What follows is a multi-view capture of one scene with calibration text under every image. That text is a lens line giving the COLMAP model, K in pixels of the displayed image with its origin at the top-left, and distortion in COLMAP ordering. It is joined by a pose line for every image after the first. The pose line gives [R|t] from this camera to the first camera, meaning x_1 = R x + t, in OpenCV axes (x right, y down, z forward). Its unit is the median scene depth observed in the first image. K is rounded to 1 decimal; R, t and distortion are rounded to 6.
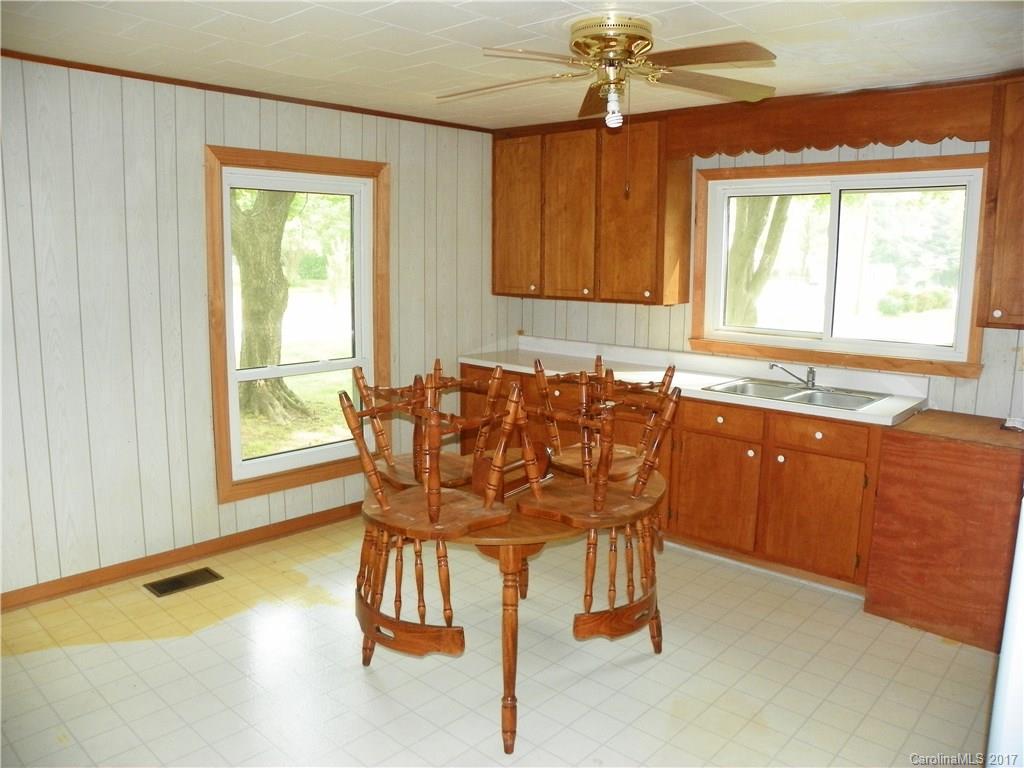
lens RADIAL K [[777.2, 0, 512.0], [0, 777.2, 384.0], [0, 0, 1]] dist [-0.147729, 0.109968]
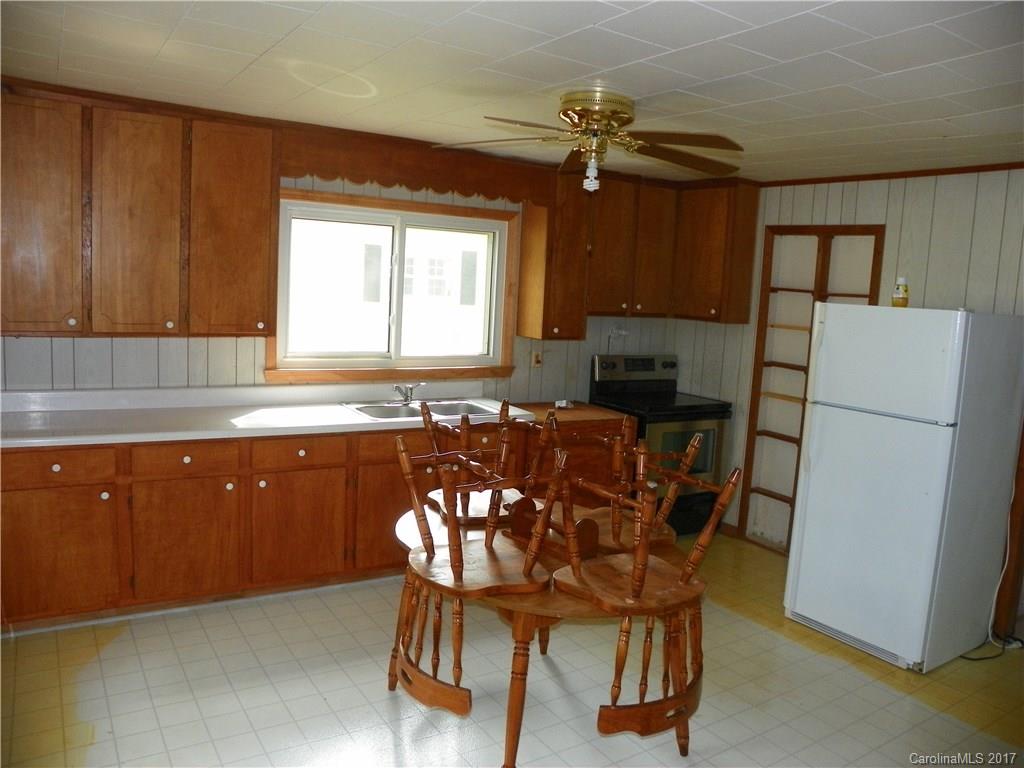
lens RADIAL K [[777.2, 0, 512.0], [0, 777.2, 384.0], [0, 0, 1]] dist [-0.147729, 0.109968]
pose [[0.264550, -0.127789, 0.955868, -0.624328], [0.096333, 0.989726, 0.105653, -0.122386], [-0.959549, 0.064131, 0.274142, 0.524311]]
